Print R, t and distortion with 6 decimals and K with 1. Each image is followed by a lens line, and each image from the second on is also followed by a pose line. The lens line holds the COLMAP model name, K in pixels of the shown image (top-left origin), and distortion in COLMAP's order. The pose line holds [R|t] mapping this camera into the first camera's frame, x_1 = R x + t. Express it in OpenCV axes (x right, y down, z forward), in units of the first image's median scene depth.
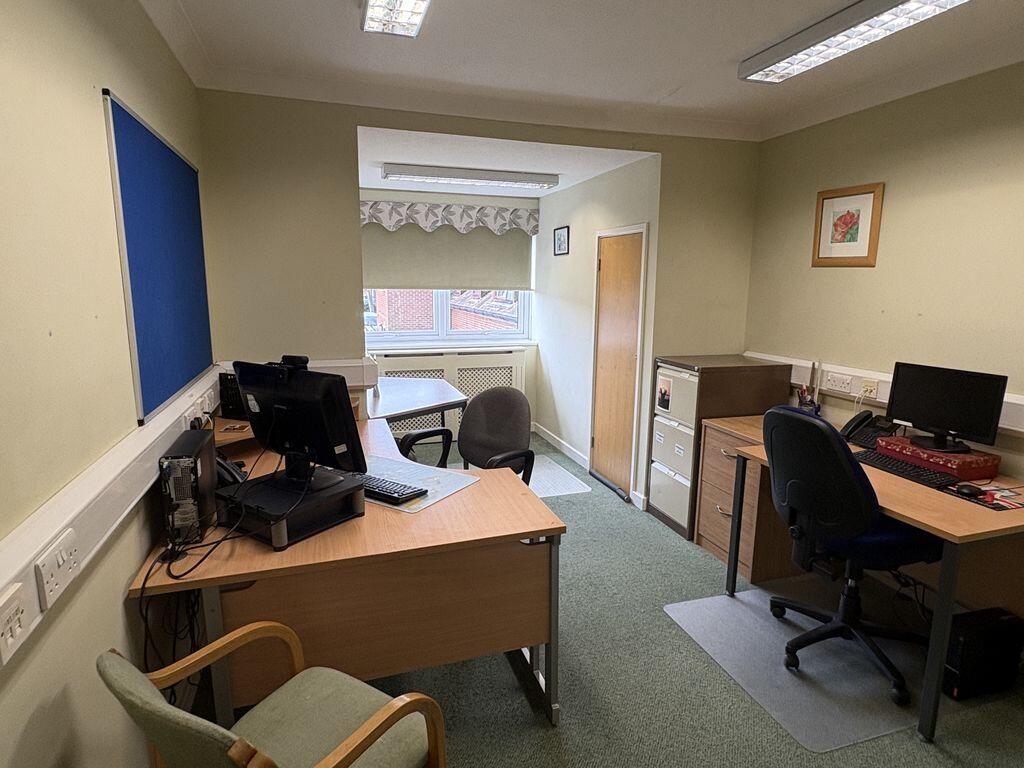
lens RADIAL K [[591.8, 0, 511.3], [0, 591.8, 381.9], [0, 0, 1]] dist [-0.001775, 0.000498]
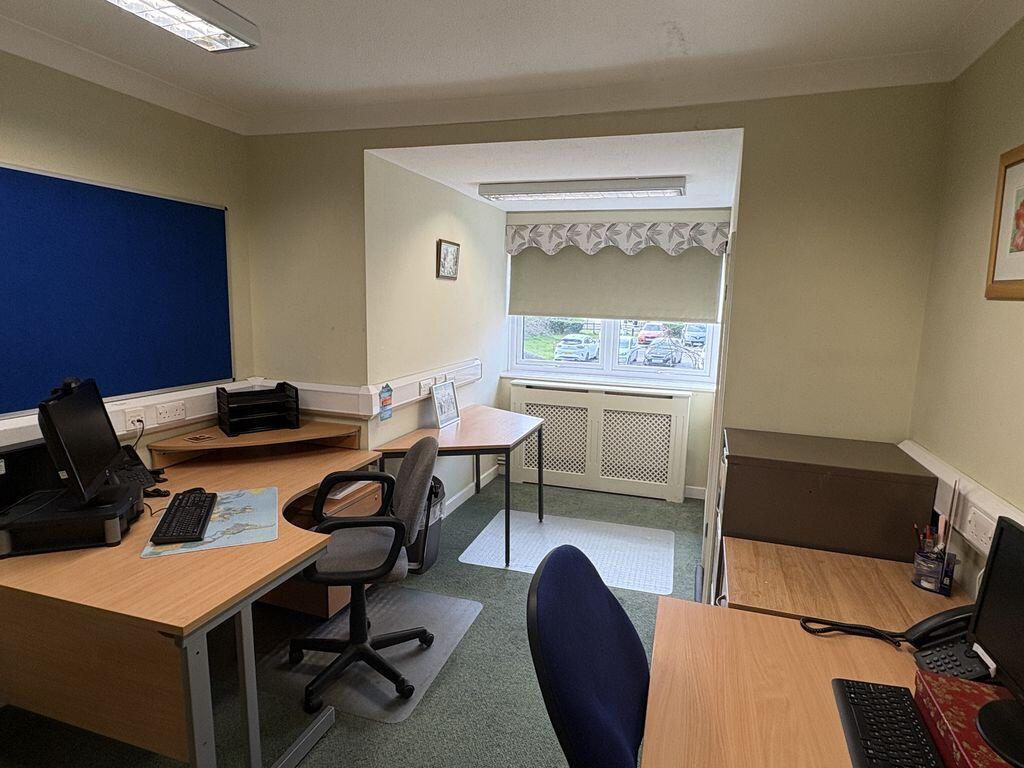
lens RADIAL K [[591.8, 0, 511.7], [0, 591.8, 389.6], [0, 0, 1]] dist [-0.001775, 0.000498]
pose [[0.807845, 0.100835, -0.580706, 0.309153], [-0.117373, 0.993046, 0.009152, -0.044323], [0.577590, 0.060765, 0.814062, 0.211981]]
